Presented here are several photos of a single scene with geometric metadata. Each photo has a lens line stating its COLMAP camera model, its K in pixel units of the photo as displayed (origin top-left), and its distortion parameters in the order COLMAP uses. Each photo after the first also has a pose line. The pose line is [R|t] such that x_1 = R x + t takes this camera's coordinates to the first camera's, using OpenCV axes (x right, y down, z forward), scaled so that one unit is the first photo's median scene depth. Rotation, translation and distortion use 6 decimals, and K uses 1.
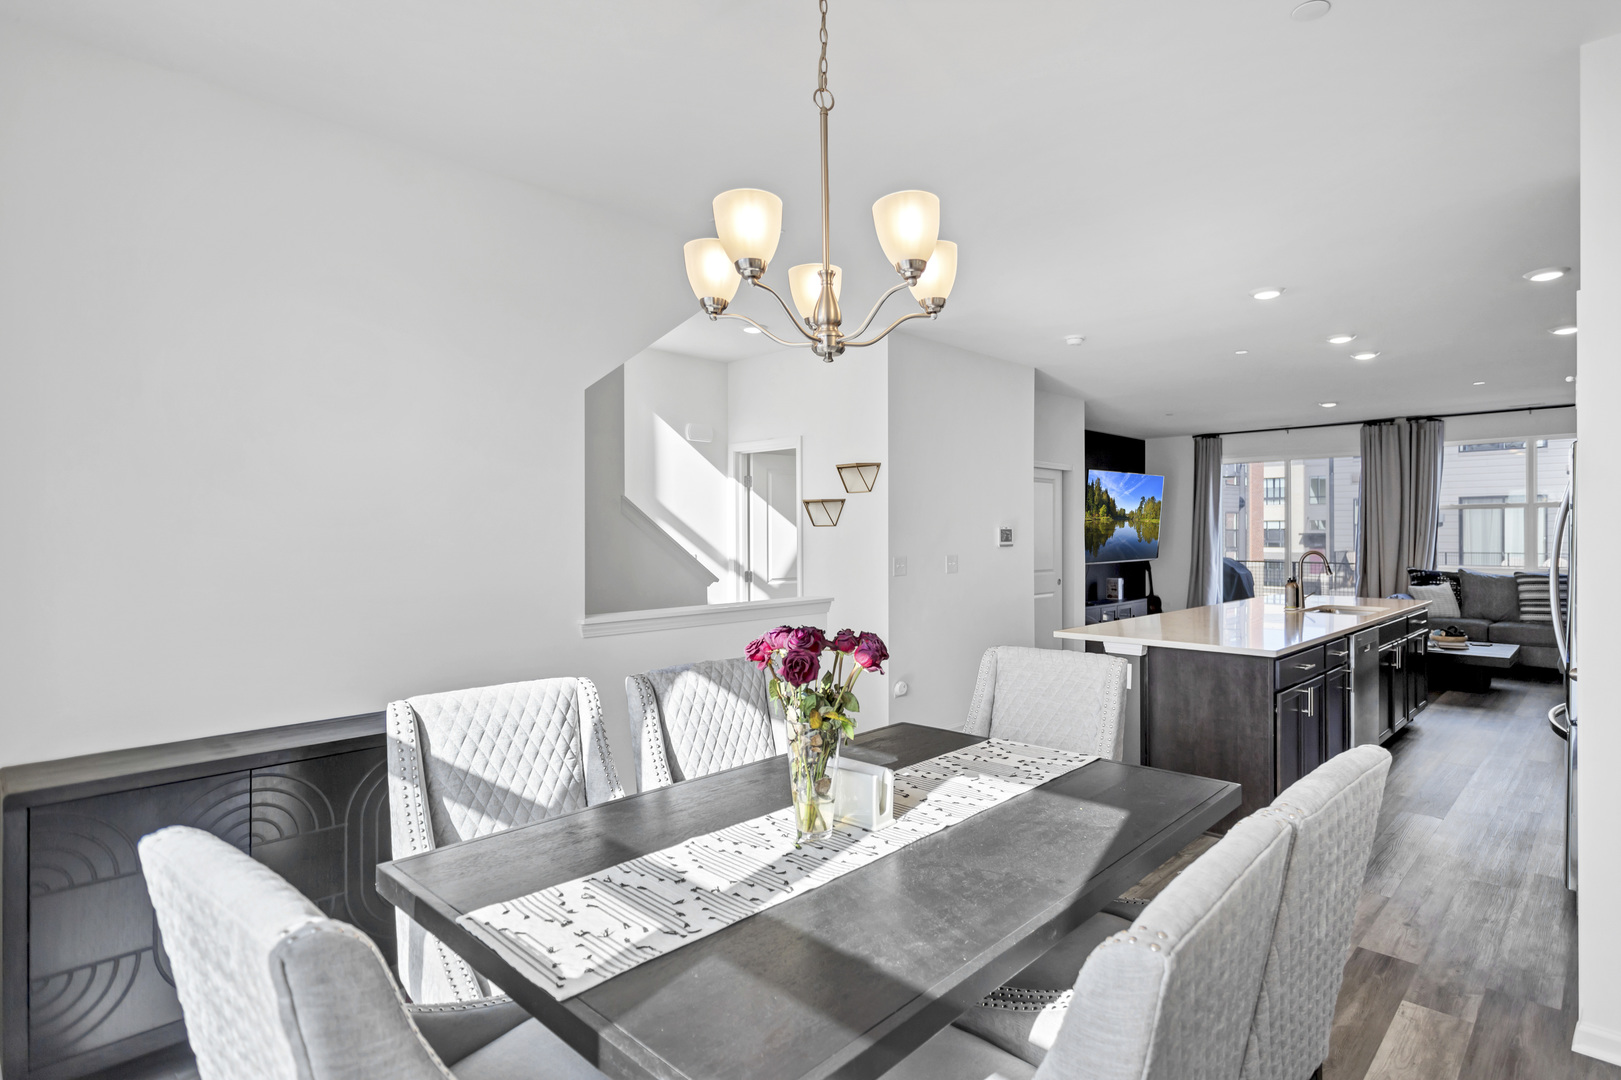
lens RADIAL K [[837.7, 0, 844.8], [0, 837.7, 524.5], [0, 0, 1]] dist [0.000811, -0.000406]
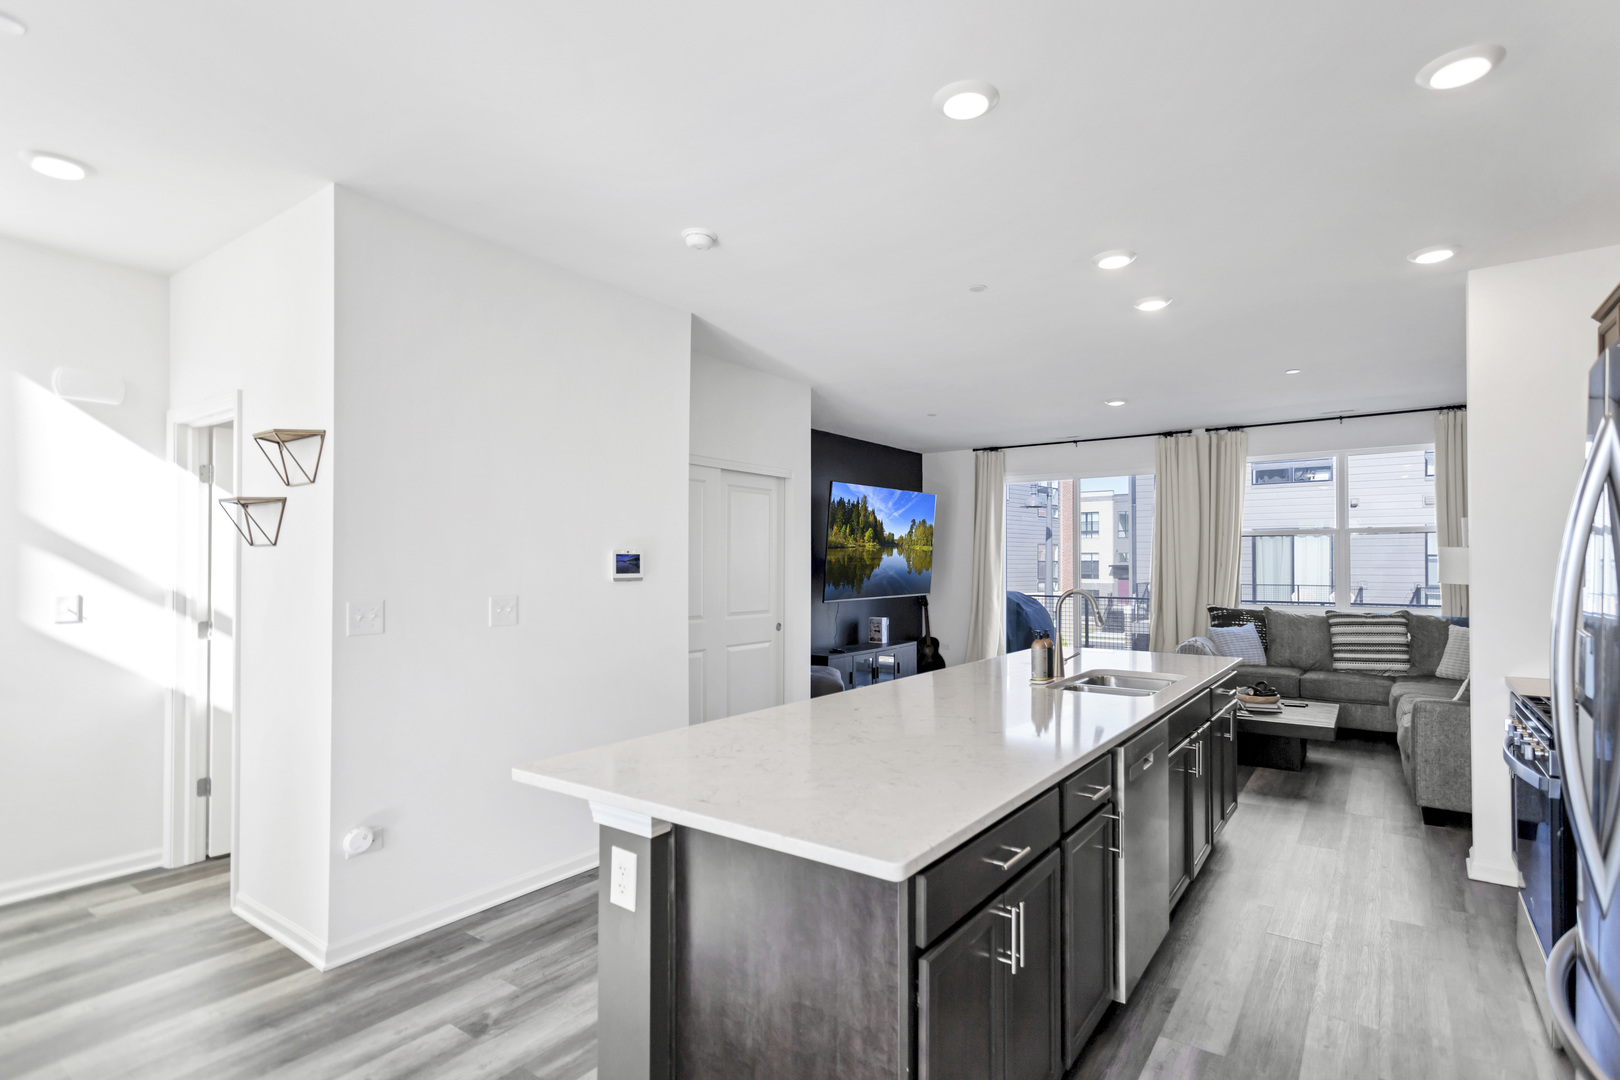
lens RADIAL K [[801.3, 0, 810.0], [0, 801.3, 540.0], [0, 0, 1]] dist [-0.002767, 0.000598]
pose [[0.990960, 0.007658, 0.133941, 0.186698], [-0.005064, 0.999793, -0.019697, 0.004958], [-0.134064, 0.018840, 0.990794, 0.283951]]
